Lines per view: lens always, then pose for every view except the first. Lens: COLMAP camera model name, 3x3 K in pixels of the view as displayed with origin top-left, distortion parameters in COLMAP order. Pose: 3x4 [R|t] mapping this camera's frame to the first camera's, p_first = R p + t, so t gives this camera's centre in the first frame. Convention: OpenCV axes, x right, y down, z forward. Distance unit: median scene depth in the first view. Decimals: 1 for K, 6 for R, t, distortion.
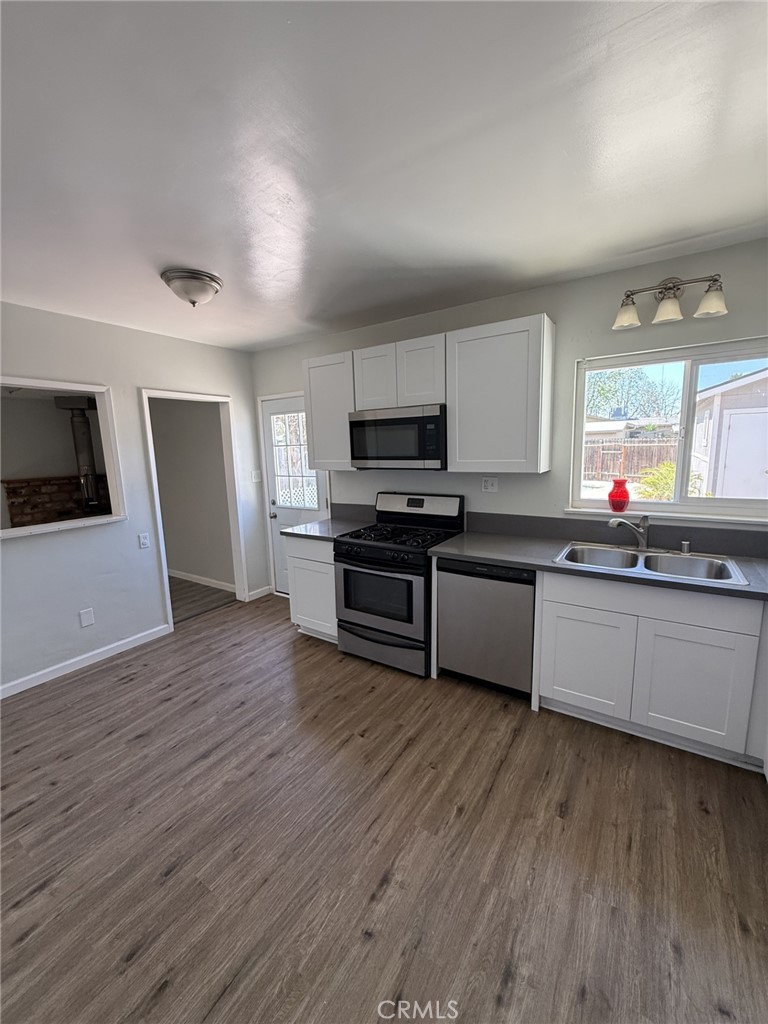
lens RADIAL K [[410.0, 0, 387.5], [0, 410.0, 512.0], [0, 0, 1]] dist [0.000657, 0.000413]
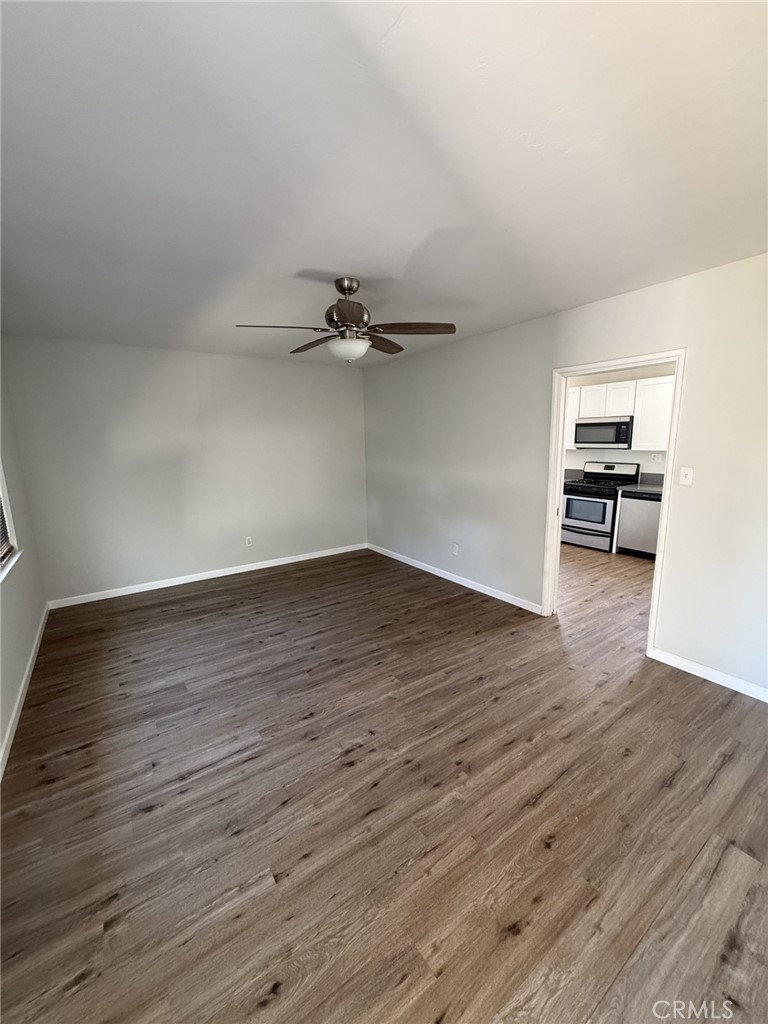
lens RADIAL K [[410.0, 0, 386.9], [0, 410.0, 513.3], [0, 0, 1]] dist [0.000657, 0.000413]
pose [[0.927527, 0.078672, -0.365383, -0.209379], [-0.067215, 0.996768, 0.043994, 0.208088], [0.367663, -0.016246, 0.929817, -1.338544]]
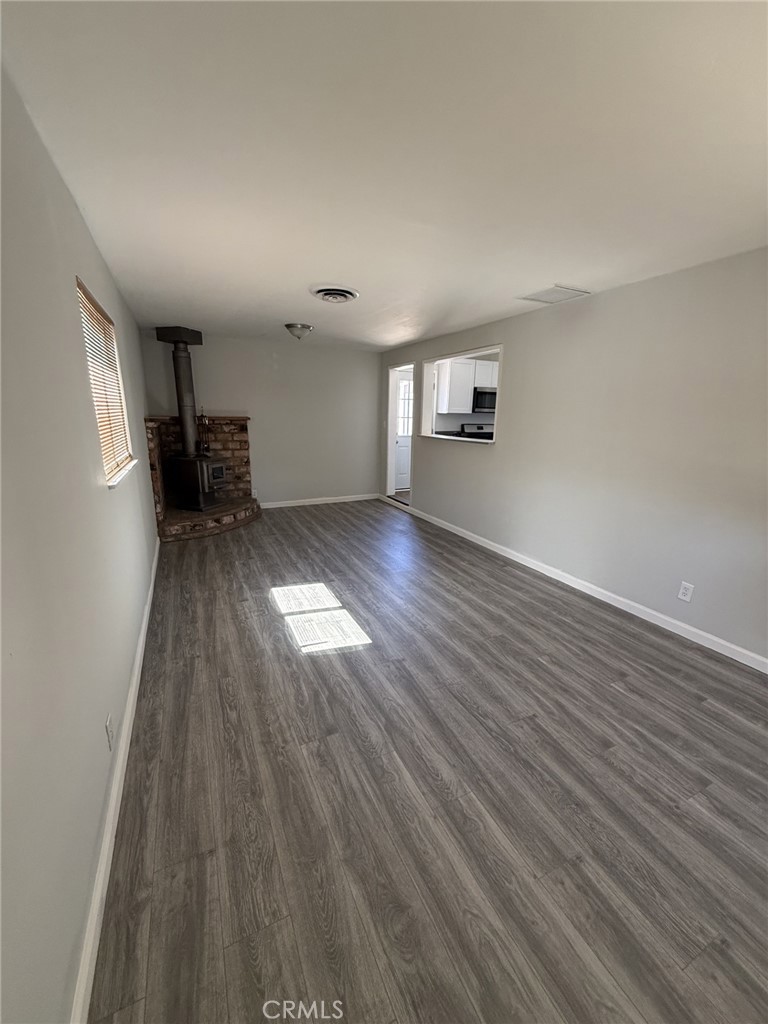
lens RADIAL K [[410.0, 0, 381.7], [0, 410.0, 514.7], [0, 0, 1]] dist [0.000657, 0.000413]
pose [[0.526524, -0.173666, 0.832233, -2.819592], [0.111601, 0.984562, 0.134847, 0.107465], [-0.842803, 0.021878, 0.537777, 0.263107]]
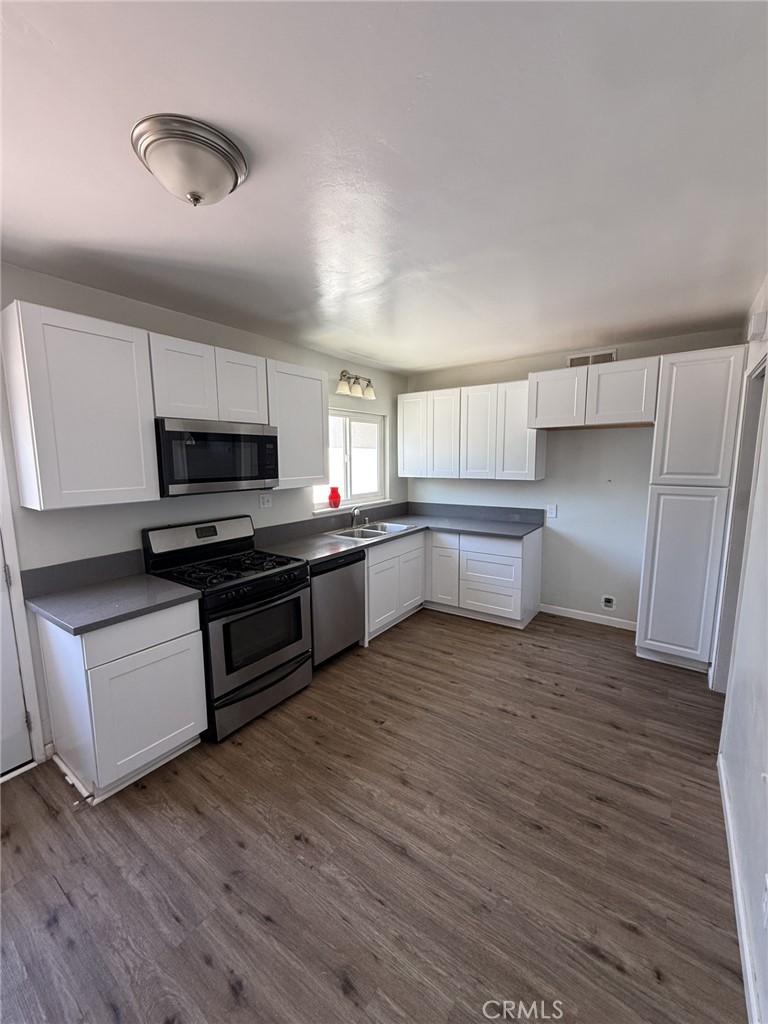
lens RADIAL K [[410.0, 0, 383.0], [0, 410.0, 511.9], [0, 0, 1]] dist [0.000657, 0.000413]
pose [[0.044755, -0.105635, 0.993397, -0.936443], [0.167993, 0.981029, 0.096751, -0.103241], [-0.984772, 0.162554, 0.061652, 0.708617]]
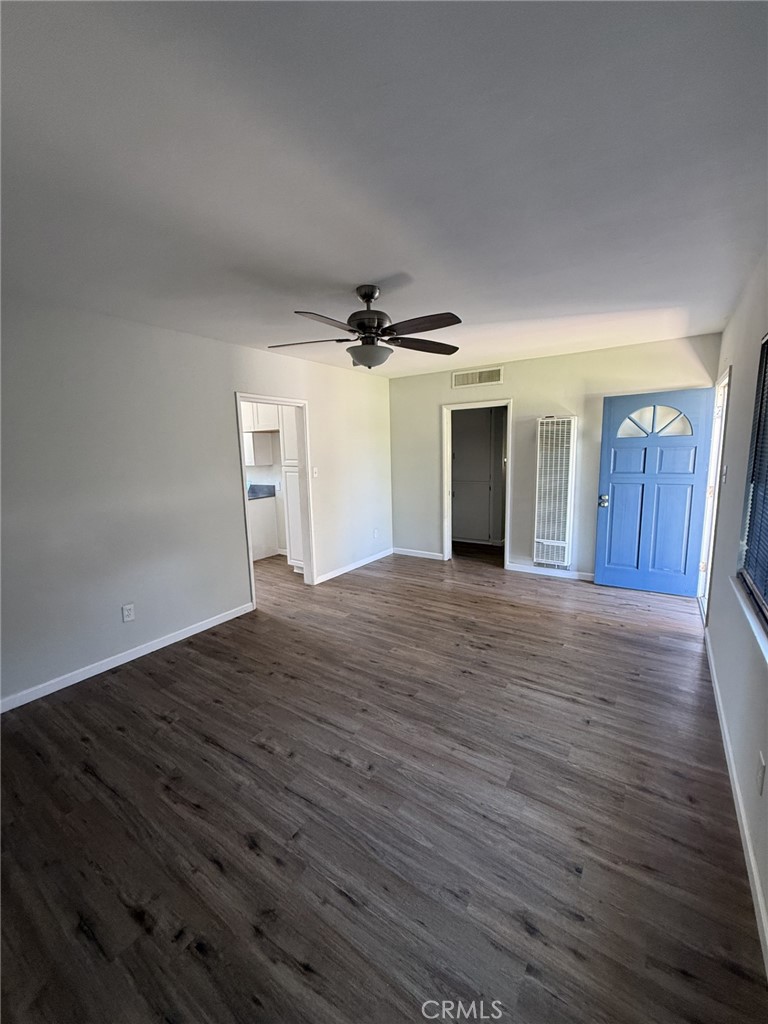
lens RADIAL K [[410.0, 0, 383.2], [0, 410.0, 512.4], [0, 0, 1]] dist [0.000657, 0.000413]
pose [[0.022987, -0.127617, 0.991557, -1.685173], [0.184122, 0.975394, 0.121268, 0.121331], [-0.982634, 0.179780, 0.045919, -0.478411]]
